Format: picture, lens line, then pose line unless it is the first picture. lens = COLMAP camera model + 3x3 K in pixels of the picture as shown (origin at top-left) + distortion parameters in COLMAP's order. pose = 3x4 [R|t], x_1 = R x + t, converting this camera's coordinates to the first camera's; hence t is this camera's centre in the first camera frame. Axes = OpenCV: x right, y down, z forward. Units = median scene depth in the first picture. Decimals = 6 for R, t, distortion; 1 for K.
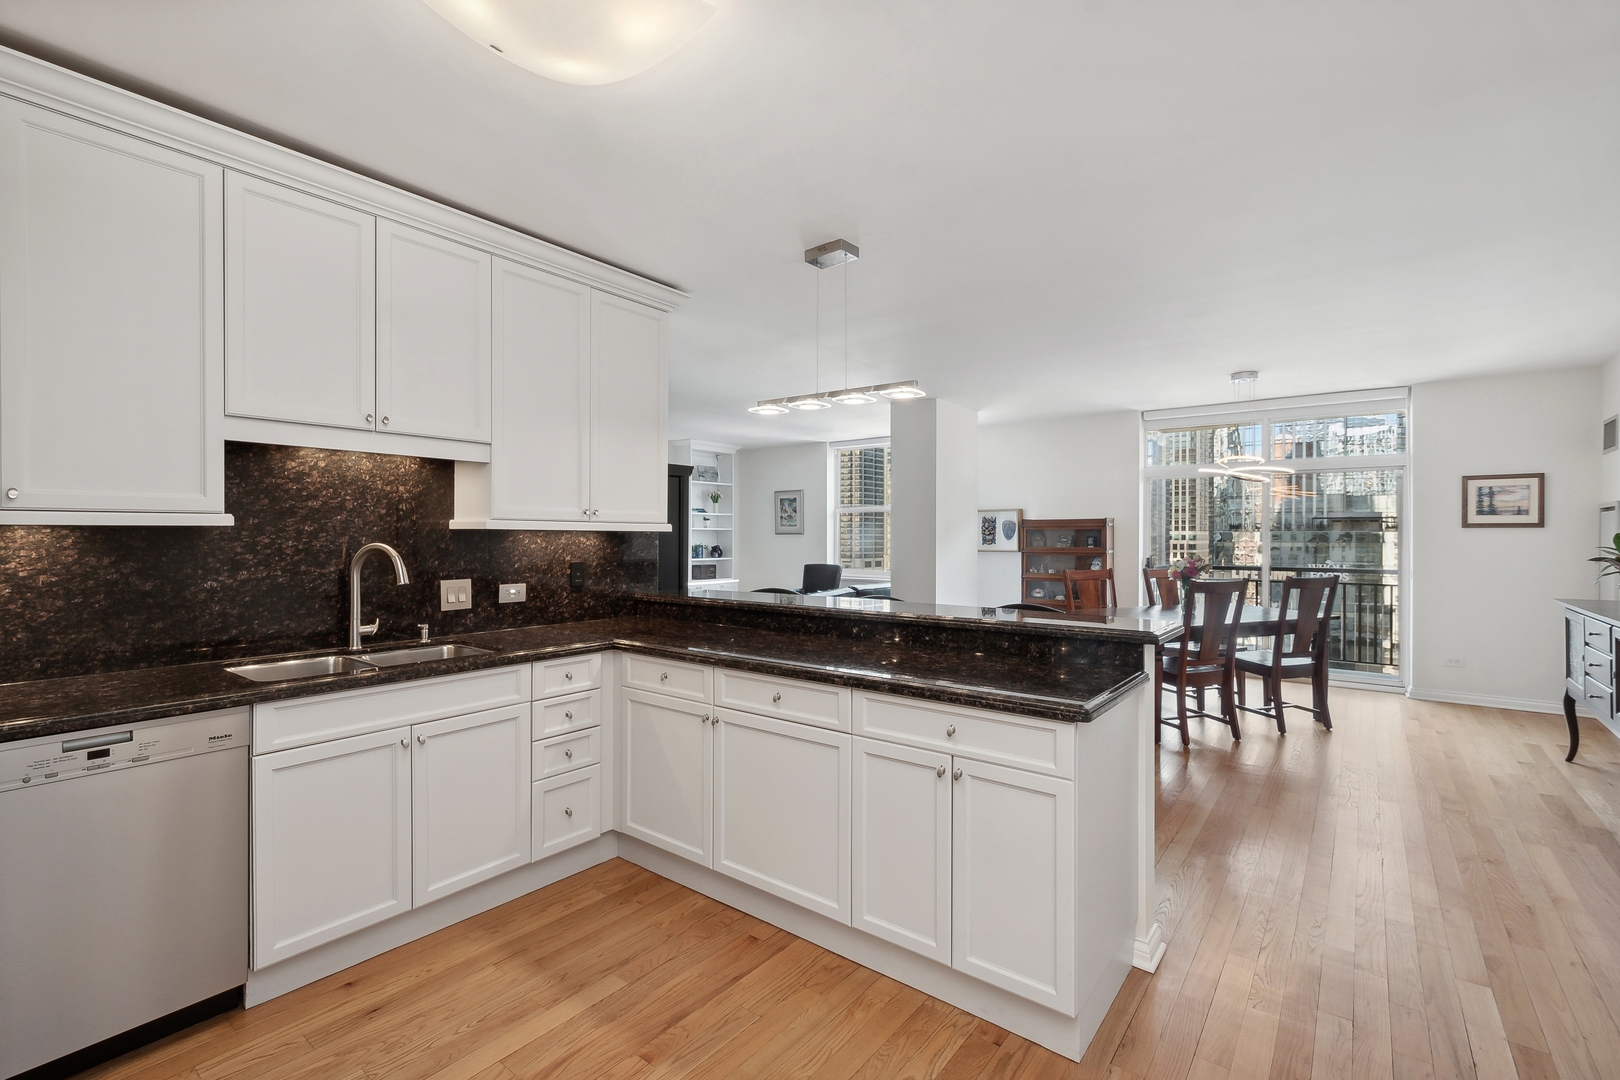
lens RADIAL K [[712.2, 0, 818.6], [0, 712.2, 535.3], [0, 0, 1]] dist [0.012914, -0.003526]
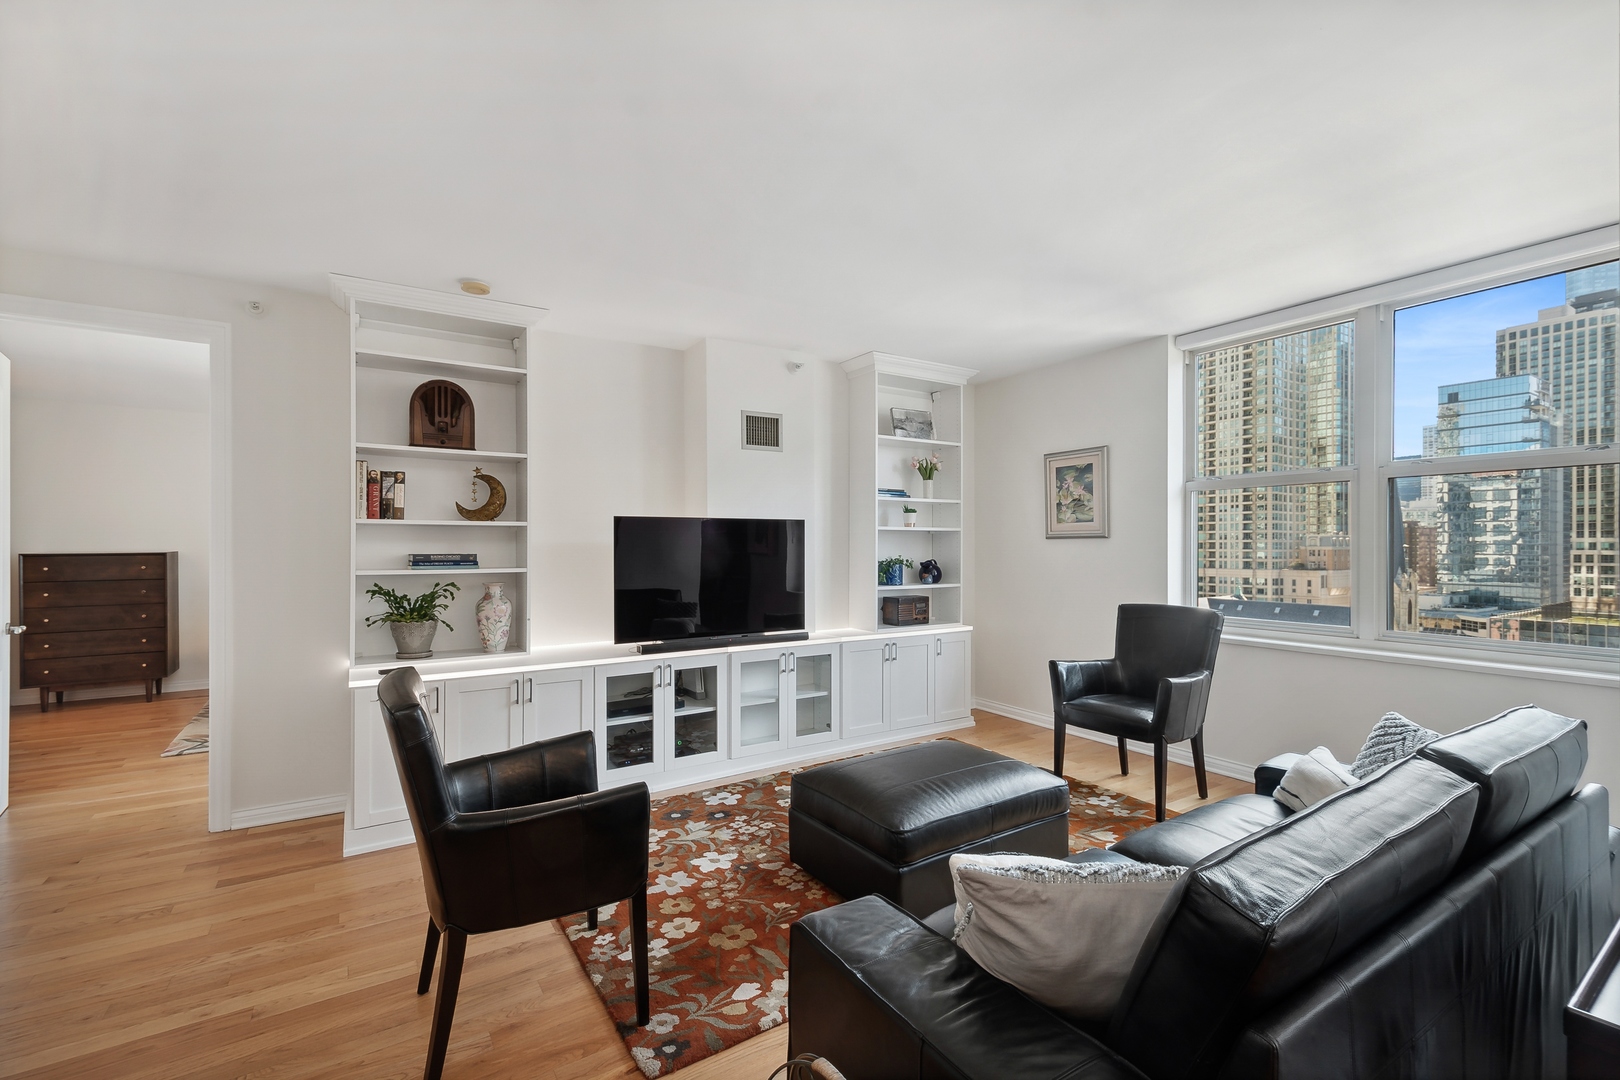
lens RADIAL K [[712.2, 0, 816.6], [0, 712.2, 544.9], [0, 0, 1]] dist [0.012914, -0.003526]
pose [[0.940904, -0.002820, -0.338663, -0.075908], [0.002733, 0.999996, -0.000735, 0.005509], [0.338663, -0.000234, 0.940908, 0.831989]]
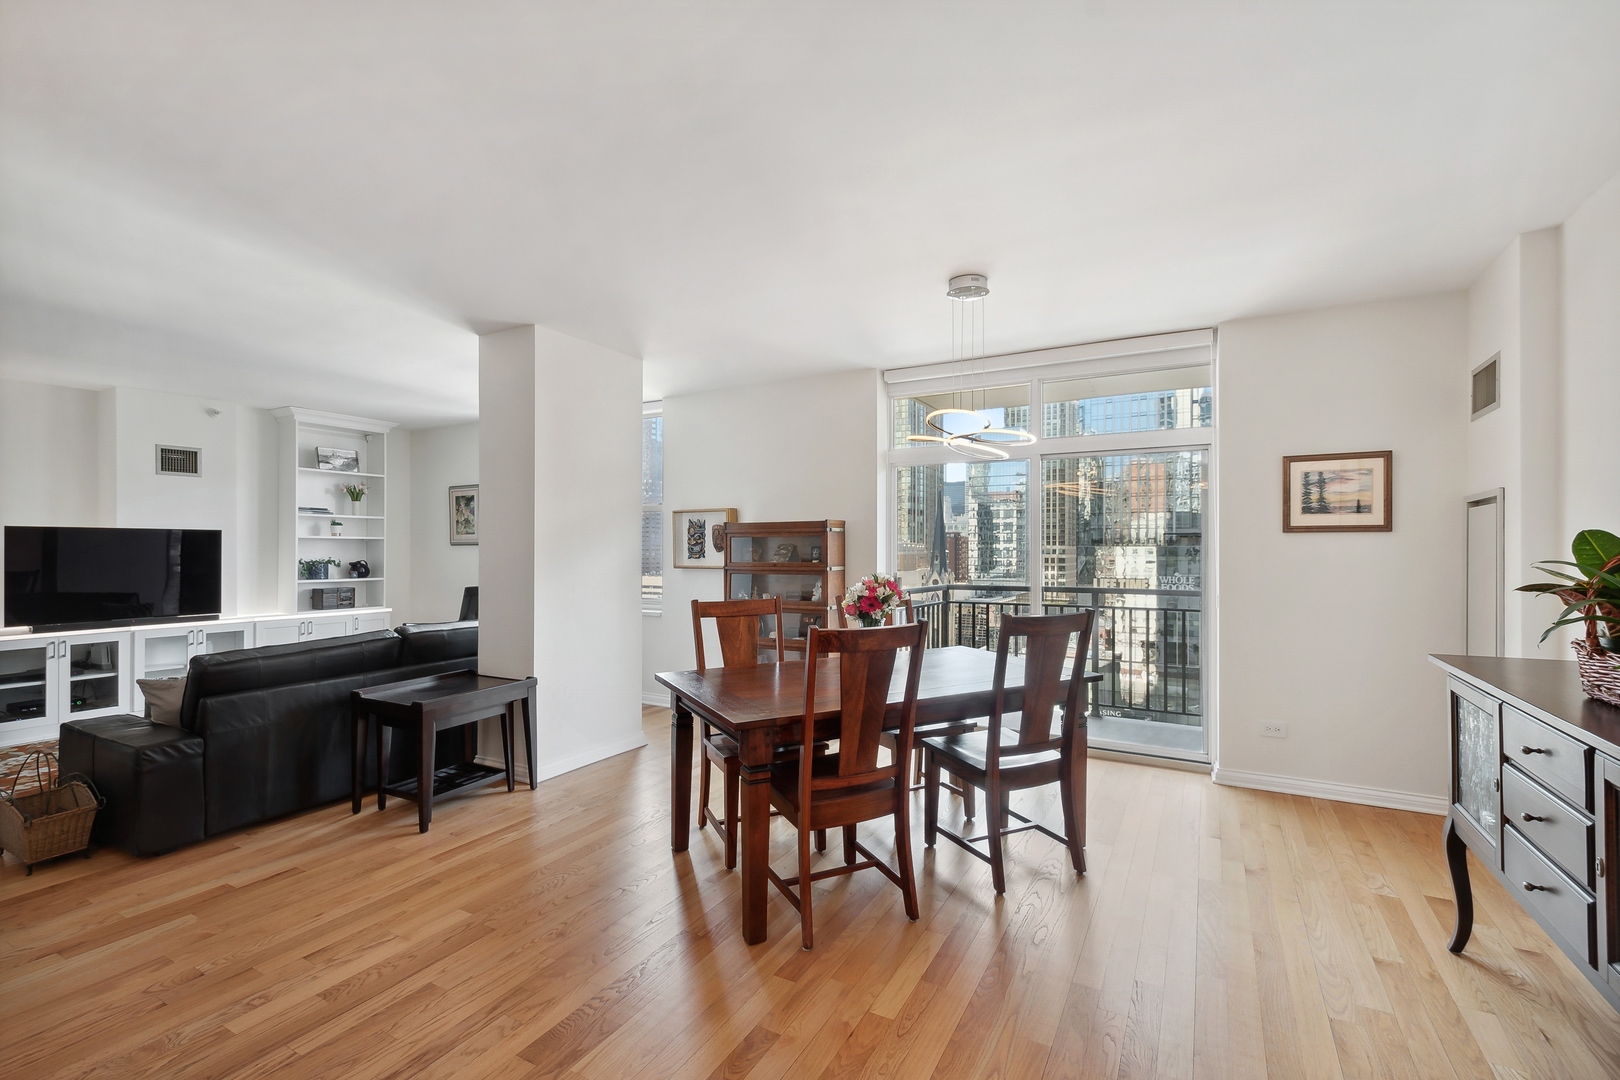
lens RADIAL K [[712.2, 0, 813.8], [0, 712.2, 546.5], [0, 0, 1]] dist [0.012914, -0.003526]
pose [[0.989439, 0.000690, 0.144946, 0.361364], [-0.000016, 0.999989, -0.004651, 0.005963], [-0.144947, 0.004599, 0.989429, 0.397220]]
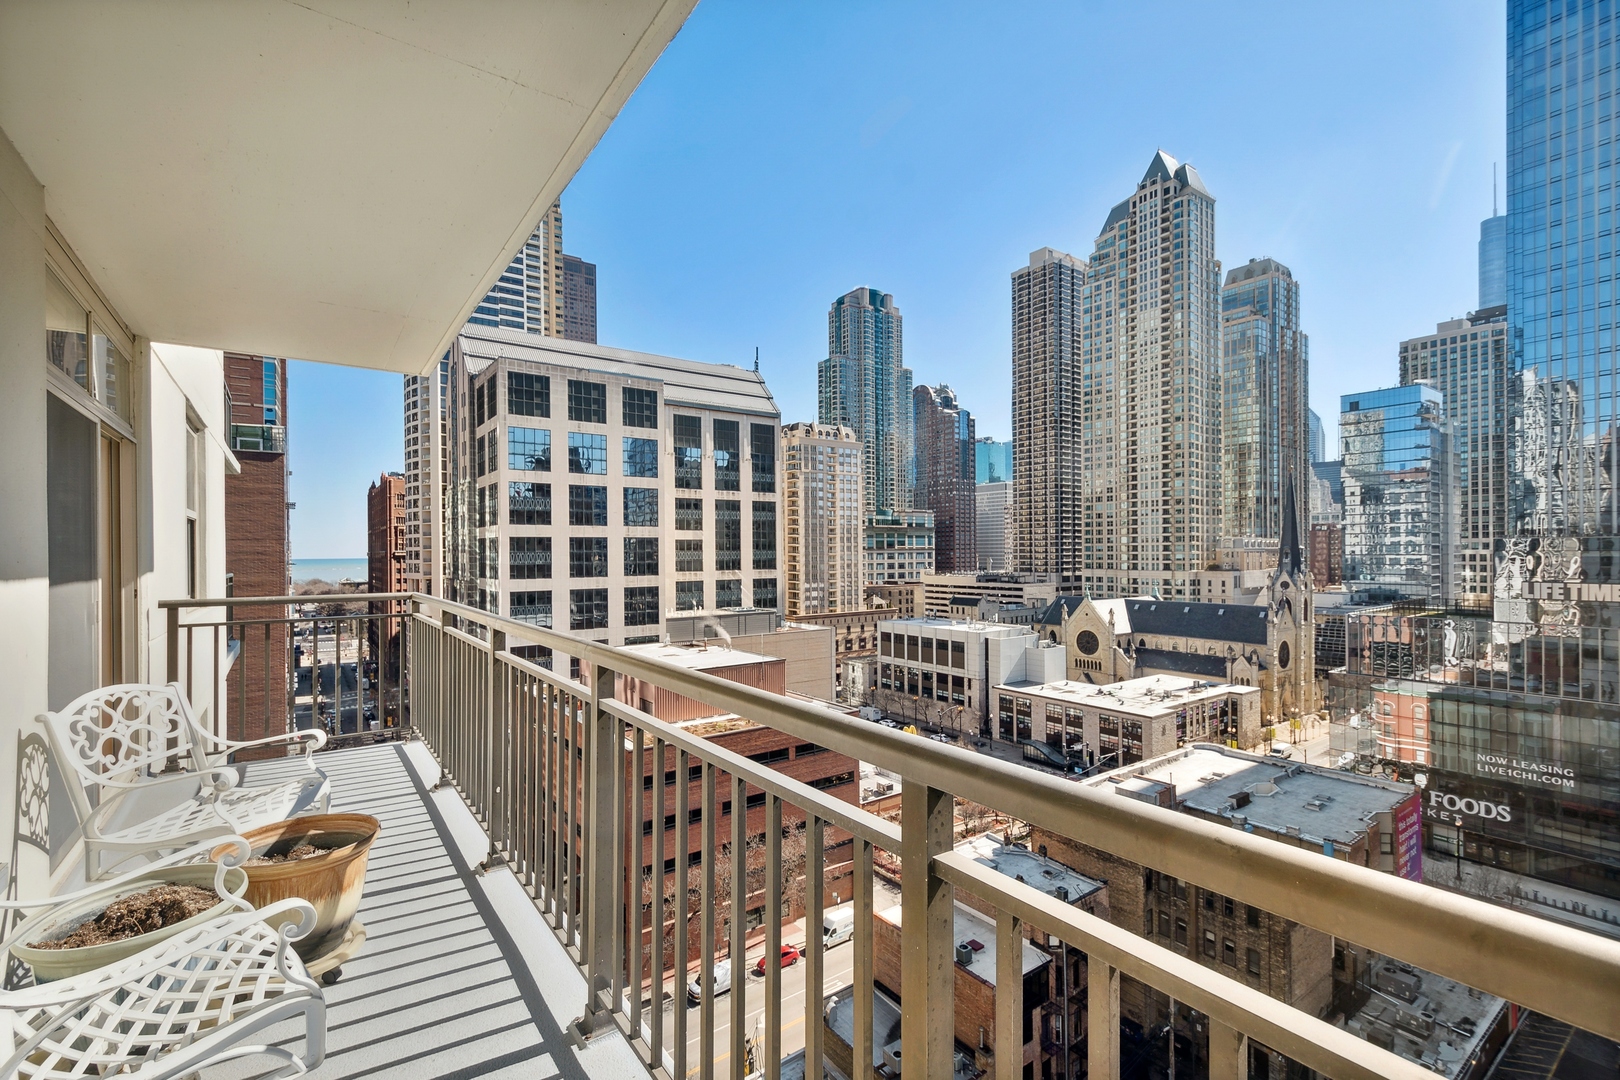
lens RADIAL K [[712.2, 0, 806.3], [0, 712.2, 550.9], [0, 0, 1]] dist [0.012914, -0.003526]
pose [[0.955576, -0.010265, -0.294568, 1.642912], [0.010808, 0.999942, 0.000216, 0.010944], [0.294548, -0.003390, 0.955631, 0.682081]]
